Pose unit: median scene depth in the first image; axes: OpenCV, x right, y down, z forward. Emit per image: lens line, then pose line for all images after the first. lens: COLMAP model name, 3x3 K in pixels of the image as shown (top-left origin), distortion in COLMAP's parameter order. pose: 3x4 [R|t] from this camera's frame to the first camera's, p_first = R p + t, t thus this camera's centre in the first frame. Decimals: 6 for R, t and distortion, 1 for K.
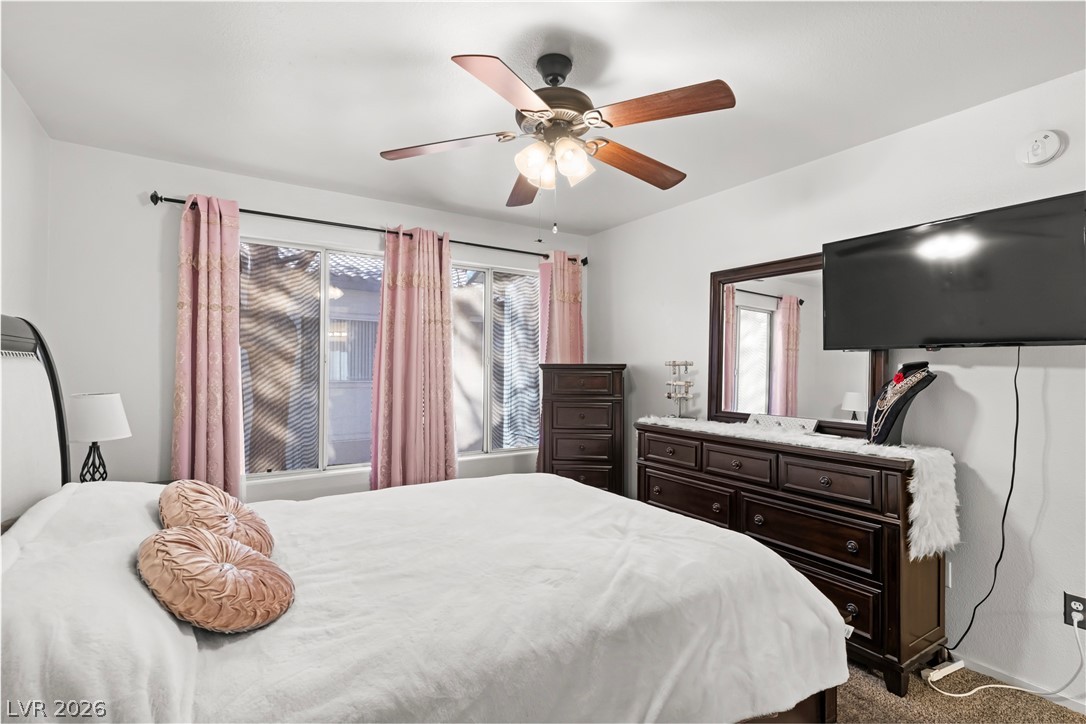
lens RADIAL K [[516.7, 0, 544.8], [0, 516.7, 359.4], [0, 0, 1]] dist [0.002673, -0.000391]
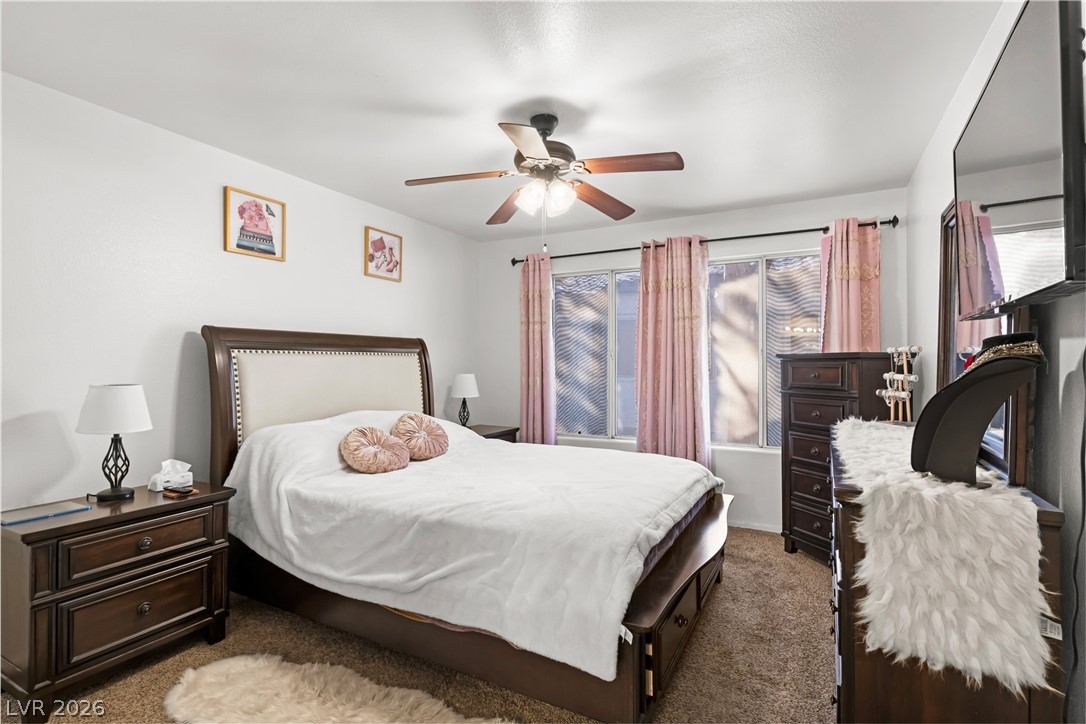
lens RADIAL K [[516.7, 0, 546.7], [0, 516.7, 357.9], [0, 0, 1]] dist [0.002673, -0.000391]
pose [[0.487913, -0.014890, -0.872766, 0.686823], [0.015563, 0.999844, -0.008358, 0.019235], [0.872754, -0.009505, 0.488068, 0.223749]]
